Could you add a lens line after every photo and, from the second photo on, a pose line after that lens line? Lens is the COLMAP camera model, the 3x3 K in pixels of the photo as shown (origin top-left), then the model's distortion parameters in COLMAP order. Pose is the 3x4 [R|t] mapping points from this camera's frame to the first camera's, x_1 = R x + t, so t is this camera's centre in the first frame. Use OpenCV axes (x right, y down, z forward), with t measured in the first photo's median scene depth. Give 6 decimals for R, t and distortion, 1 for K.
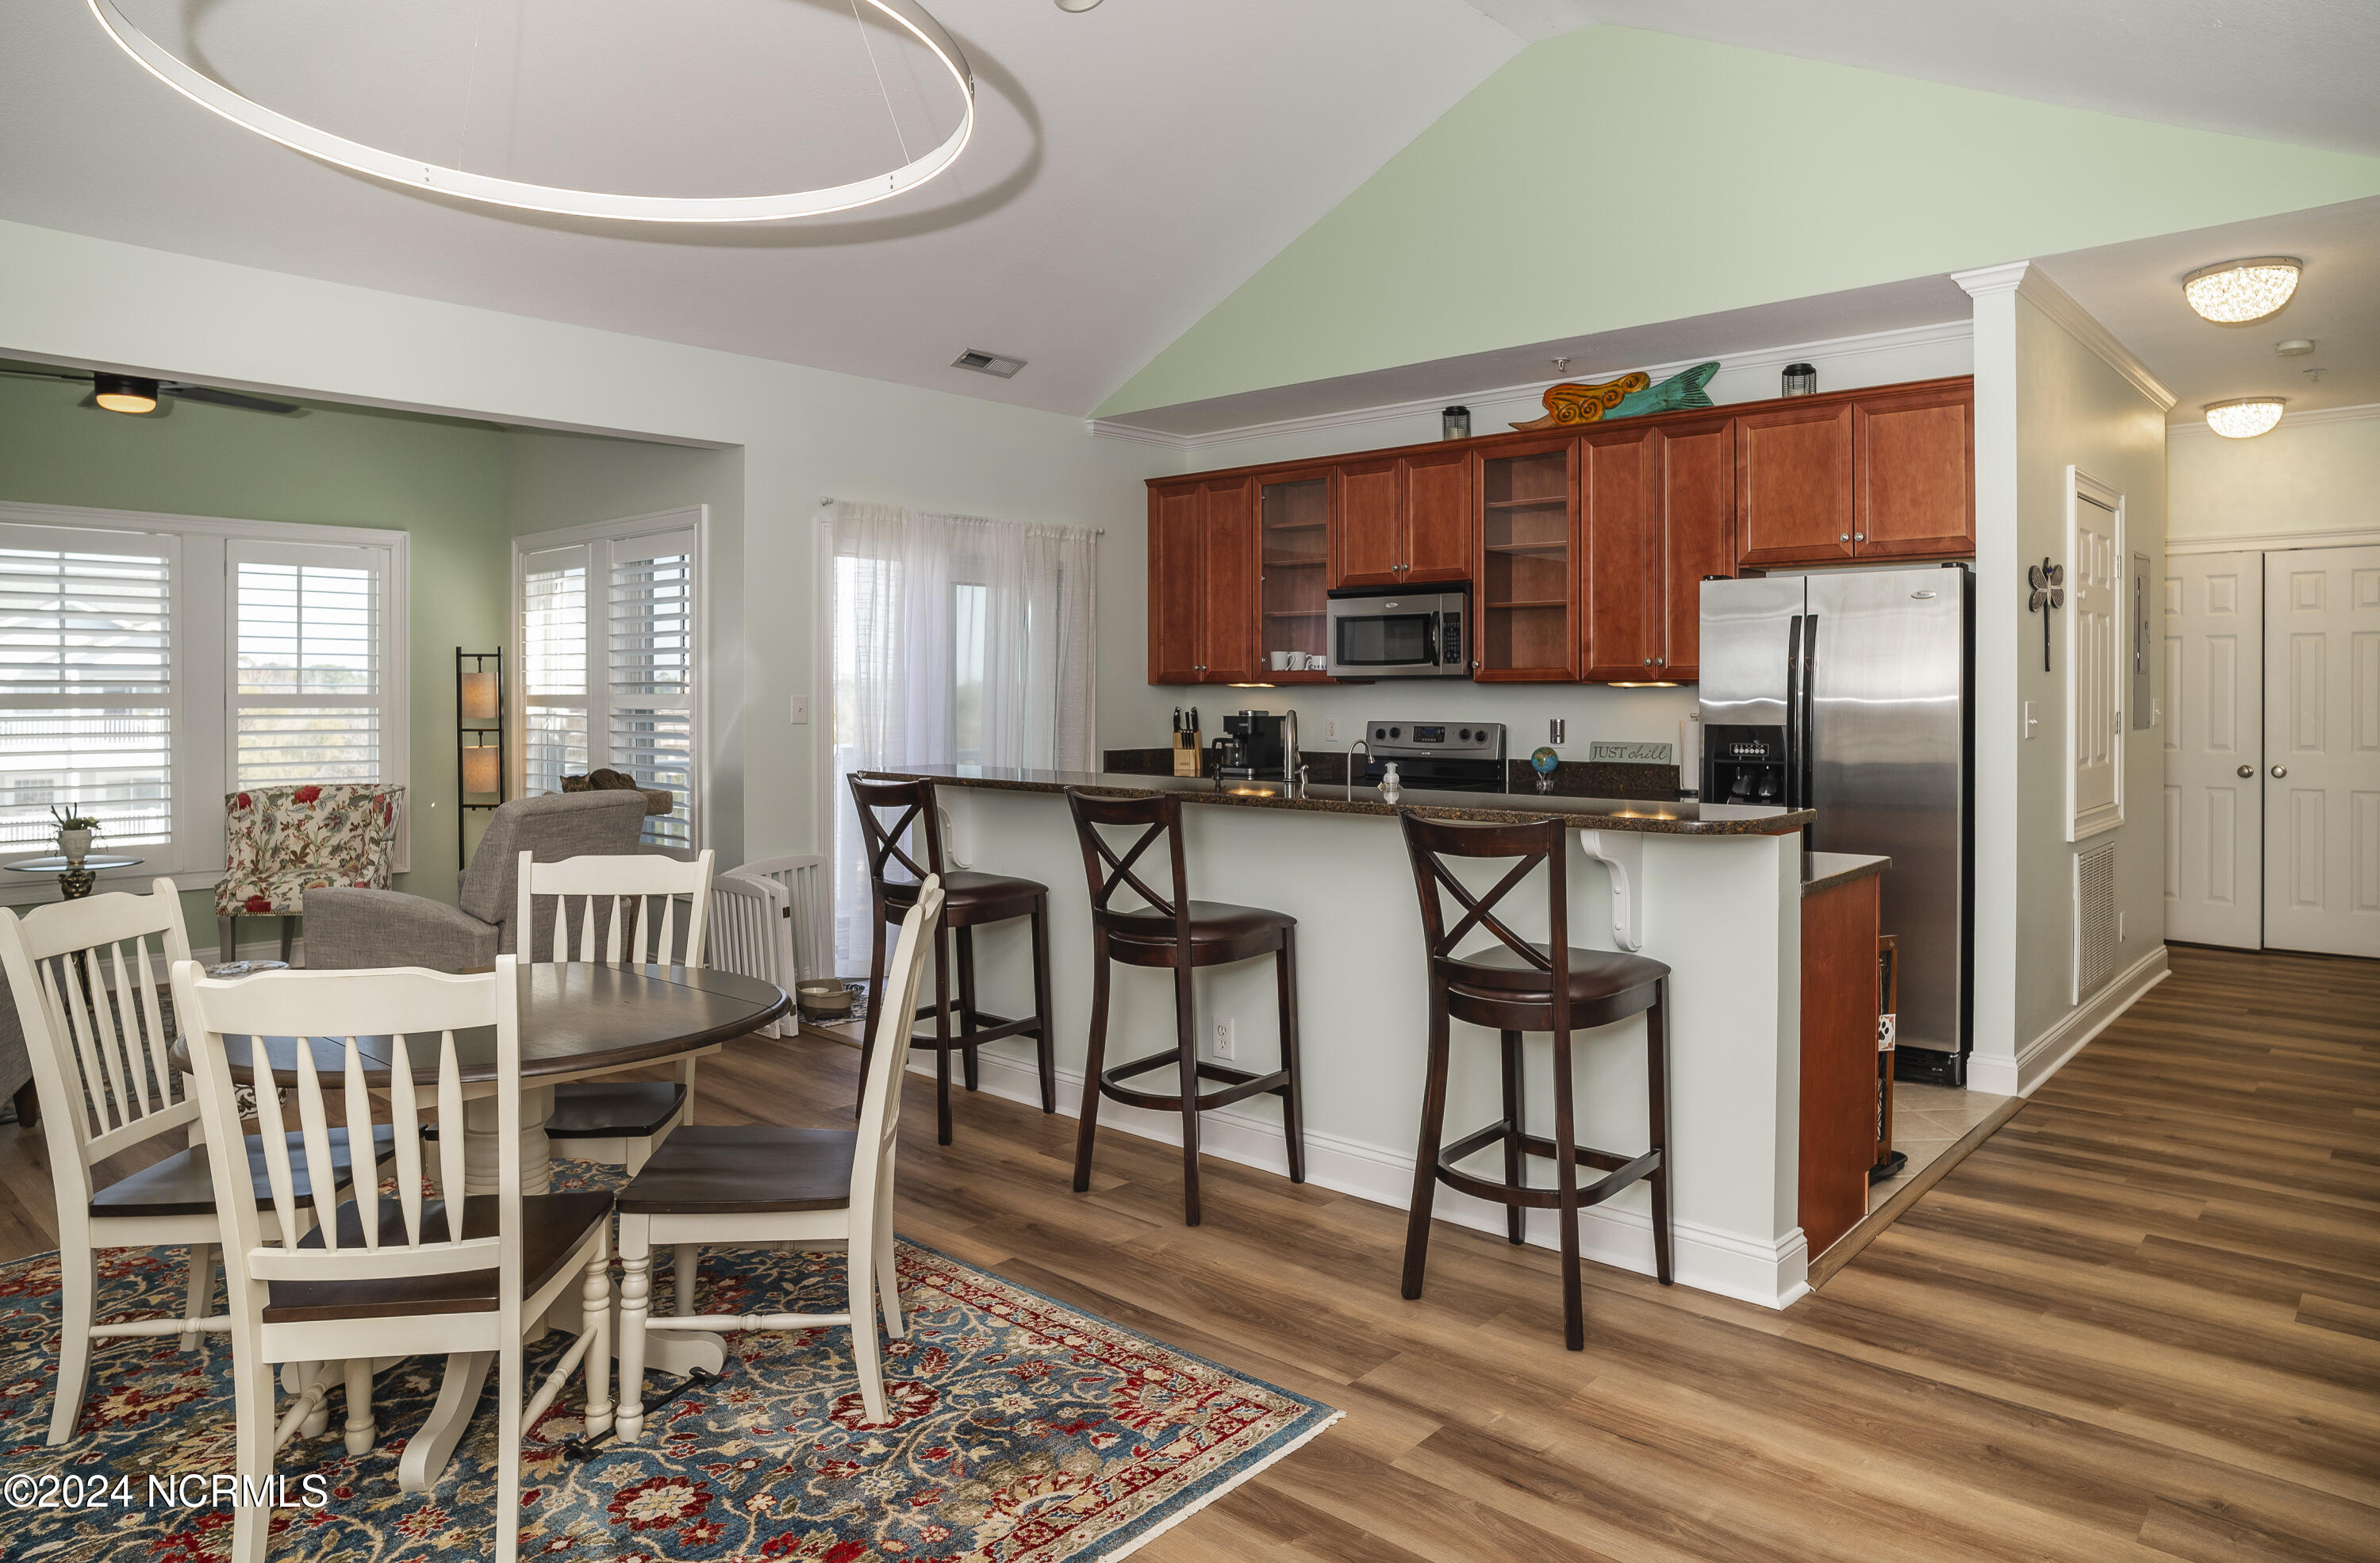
lens RADIAL K [[1452.0, 0, 1209.7], [0, 1452.0, 703.7], [0, 0, 1]] dist [-0.054981, 0.038713]
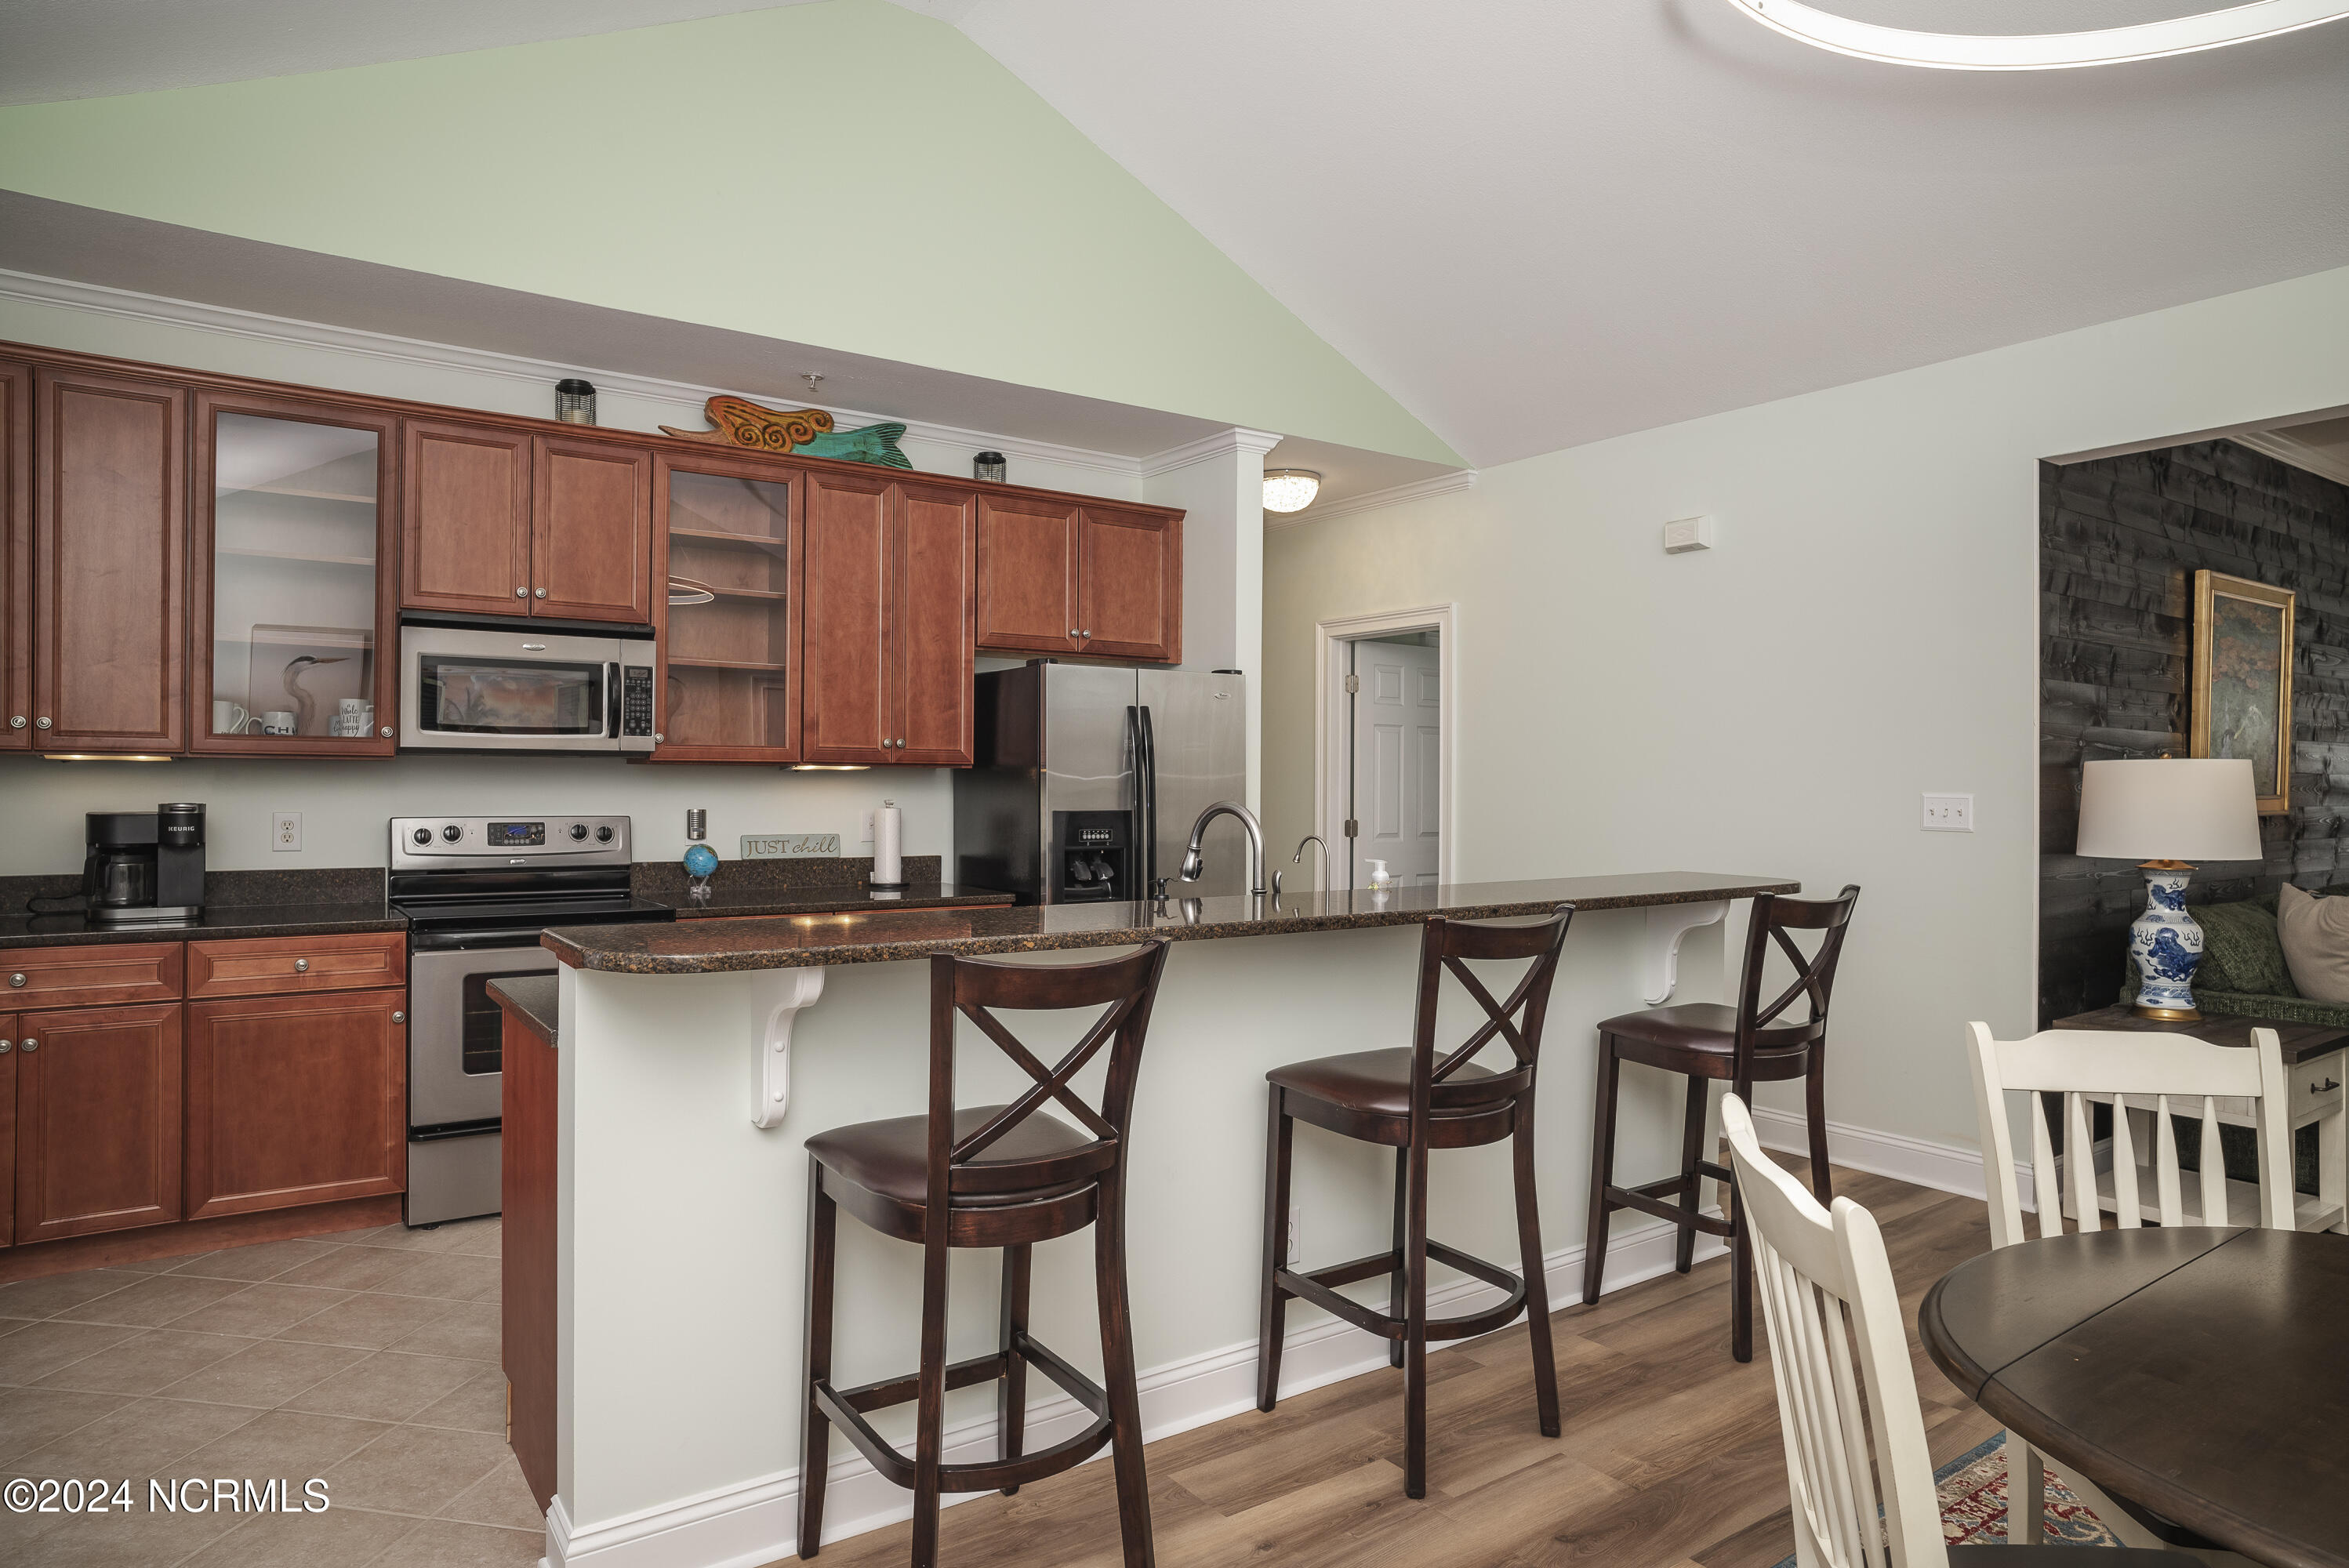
lens RADIAL K [[1433.0, 0, 1150.4], [0, 1433.0, 781.9], [0, 0, 1]] dist [-0.054981, 0.038713]
pose [[0.231845, 0.002178, 0.972750, -0.507868], [0.000459, 0.999997, -0.002349, -0.002455], [-0.972753, 0.000991, 0.231844, 0.619339]]
